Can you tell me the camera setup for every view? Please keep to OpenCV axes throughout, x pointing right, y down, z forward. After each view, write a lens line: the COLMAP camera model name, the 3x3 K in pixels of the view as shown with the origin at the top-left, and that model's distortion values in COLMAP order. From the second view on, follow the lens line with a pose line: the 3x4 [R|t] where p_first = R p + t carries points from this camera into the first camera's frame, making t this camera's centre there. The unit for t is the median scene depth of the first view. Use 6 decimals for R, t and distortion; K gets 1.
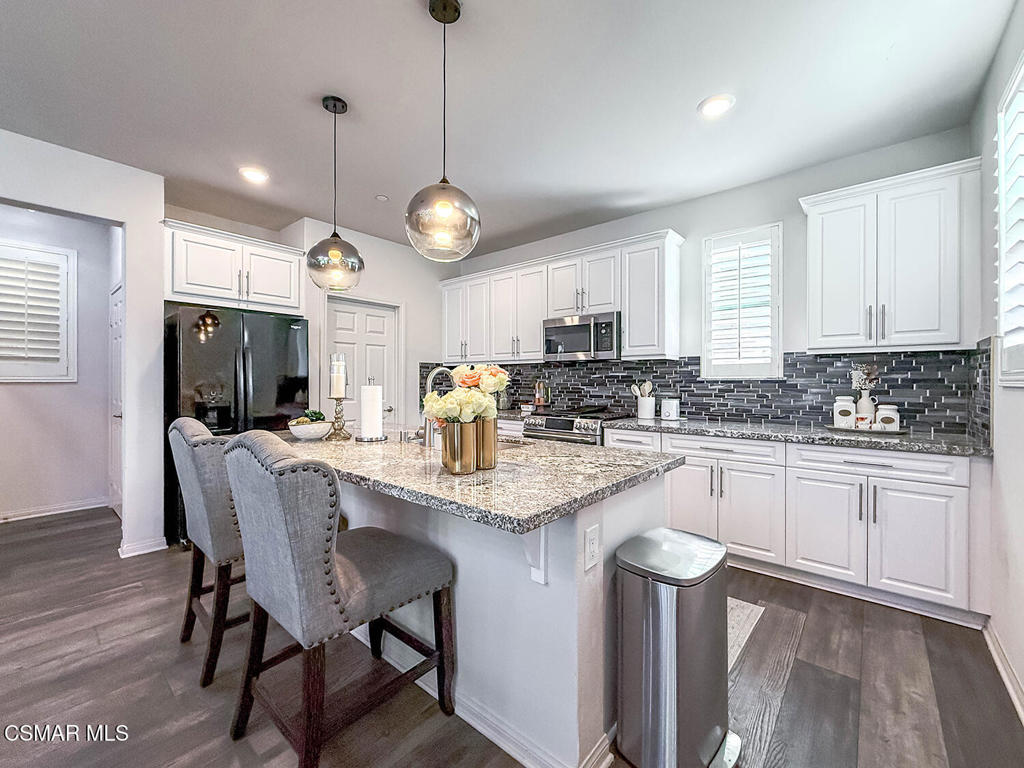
lens RADIAL K [[424.1, 0, 510.0], [0, 424.1, 380.4], [0, 0, 1]] dist [-0.001023, -0.000169]
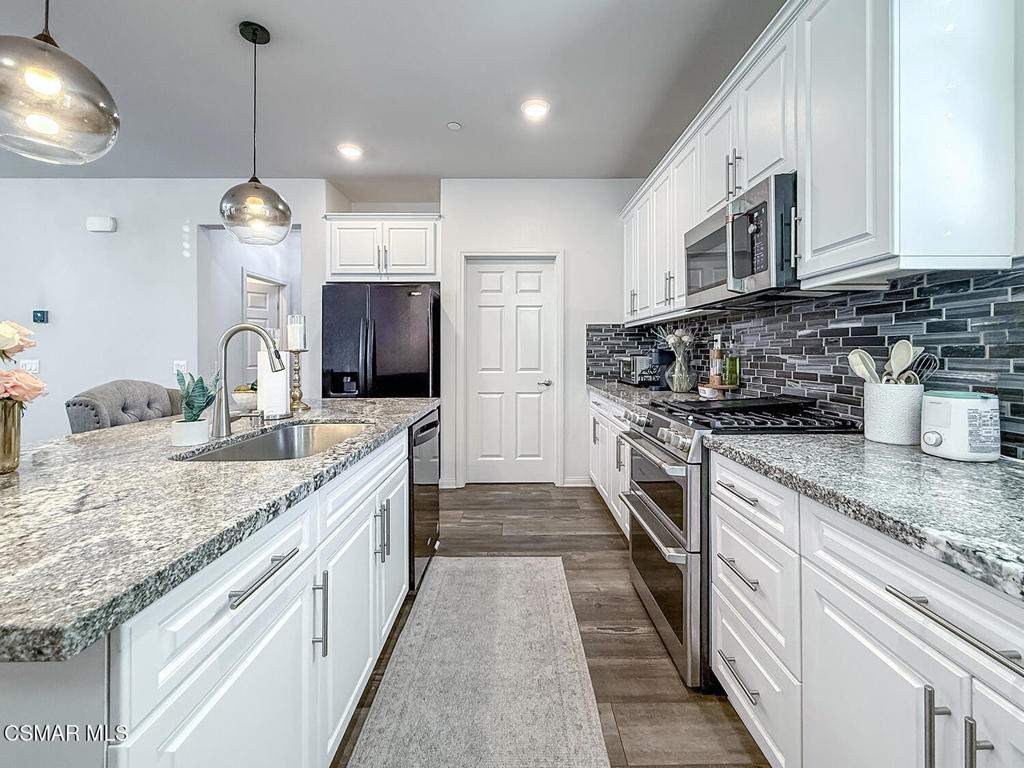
lens RADIAL K [[431.2, 0, 516.5], [0, 431.2, 351.4], [0, 0, 1]] dist [-0.000088, 0.000285]
pose [[0.662709, -0.006235, -0.748851, 0.395949], [0.006273, 0.999976, -0.002775, 0.011160], [0.748851, -0.002858, 0.662732, 0.523254]]
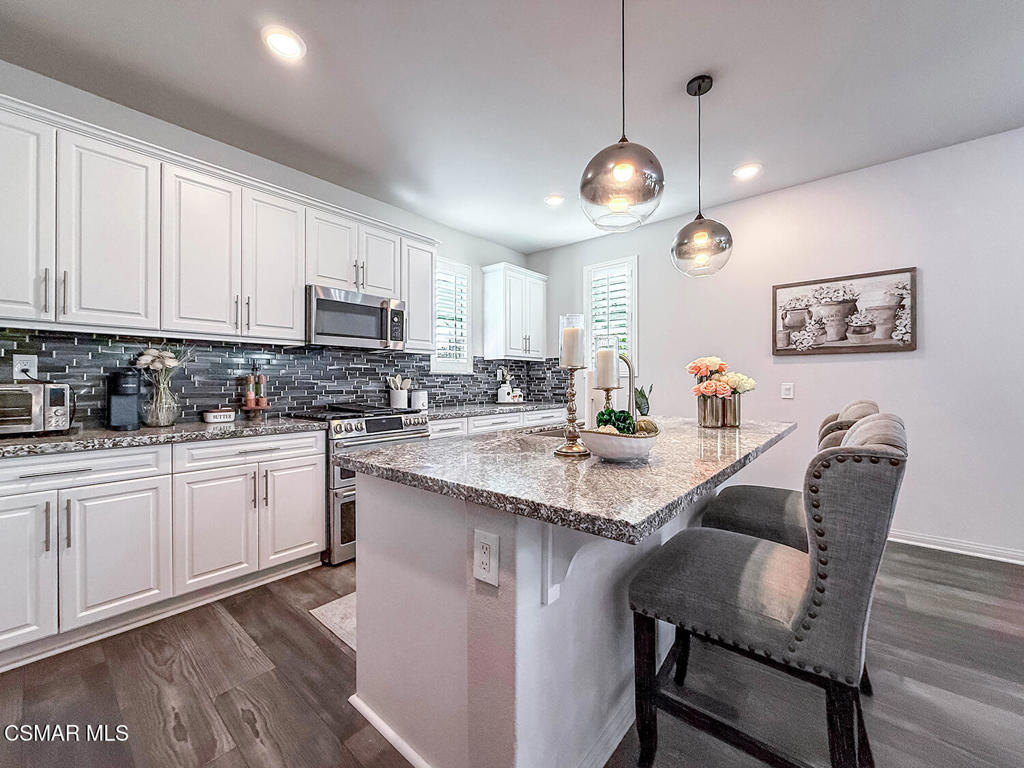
lens RADIAL K [[412.0, 0, 508.4], [0, 412.0, 376.8], [0, 0, 1]] dist [-0.000187, -0.000242]
pose [[-0.000210, 0.013442, 0.999910, -0.681549], [0.004097, 0.999901, -0.013441, 0.022700], [-0.999992, 0.004094, -0.000265, 0.759540]]
